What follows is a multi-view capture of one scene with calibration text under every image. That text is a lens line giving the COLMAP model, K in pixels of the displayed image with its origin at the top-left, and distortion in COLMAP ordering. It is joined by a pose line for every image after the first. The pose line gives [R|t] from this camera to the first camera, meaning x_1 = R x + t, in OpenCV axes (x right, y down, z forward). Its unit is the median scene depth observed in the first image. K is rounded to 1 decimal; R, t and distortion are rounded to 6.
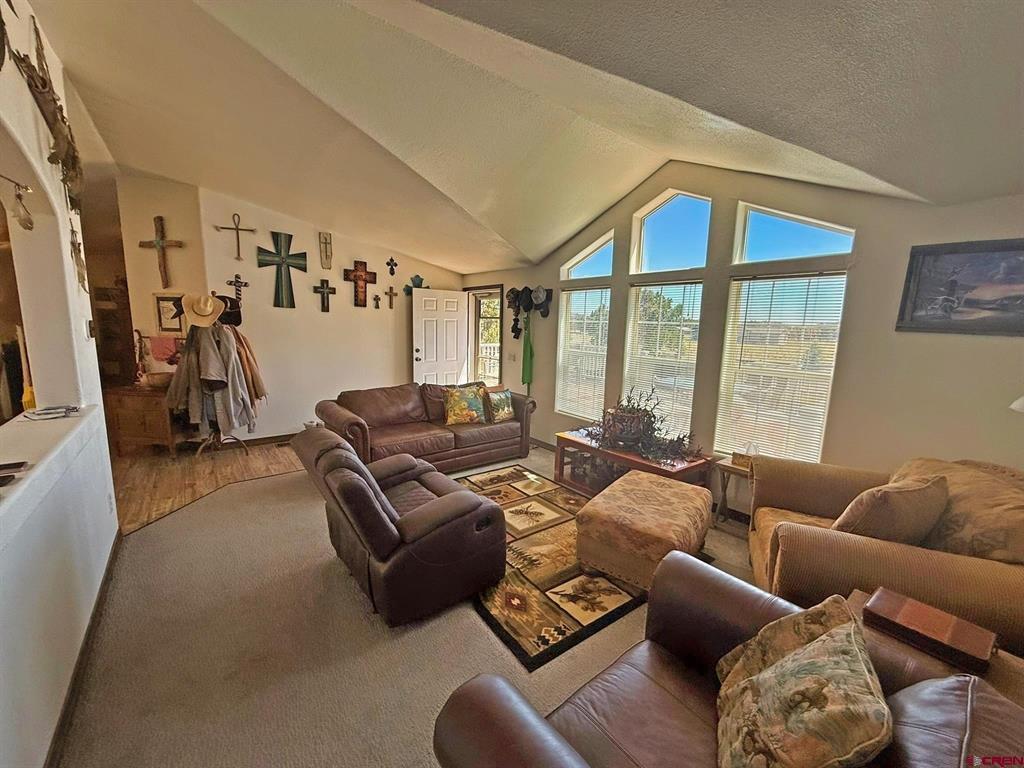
lens RADIAL K [[409.4, 0, 508.6], [0, 409.4, 382.9], [0, 0, 1]] dist [0.003251, 0.000105]
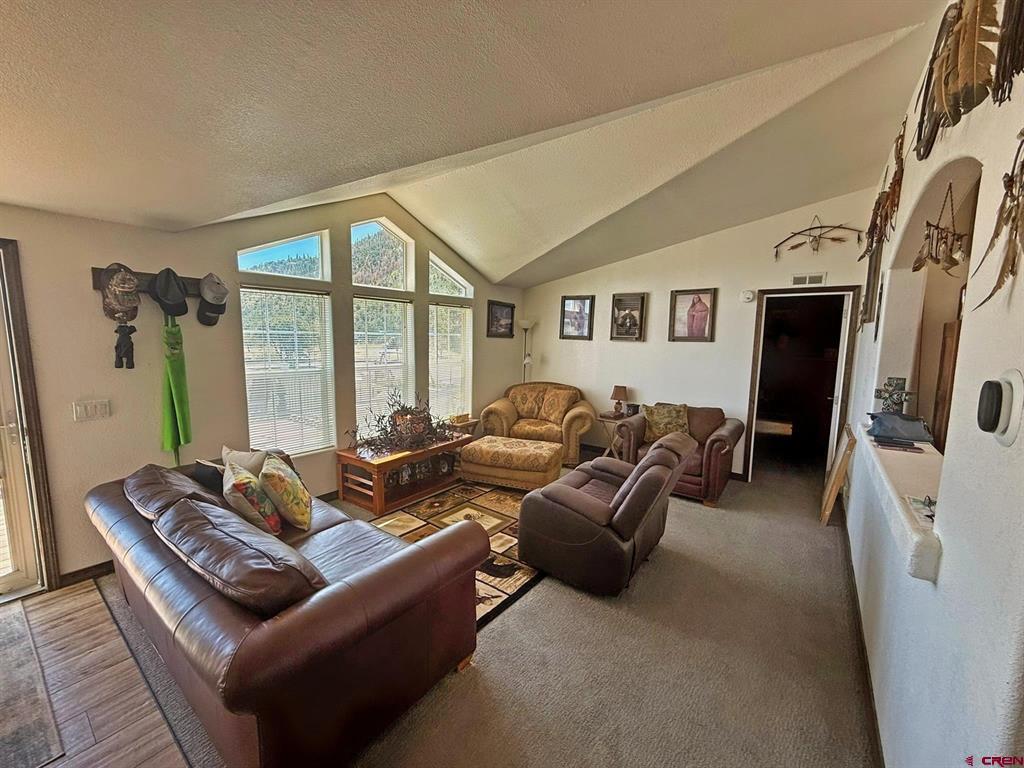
lens RADIAL K [[409.4, 0, 507.2], [0, 409.4, 384.1], [0, 0, 1]] dist [0.003251, 0.000105]
pose [[-0.253621, -0.135587, 0.957754, -0.883649], [0.127377, 0.976824, 0.172017, -0.176155], [-0.958880, 0.165623, -0.230473, 1.045464]]
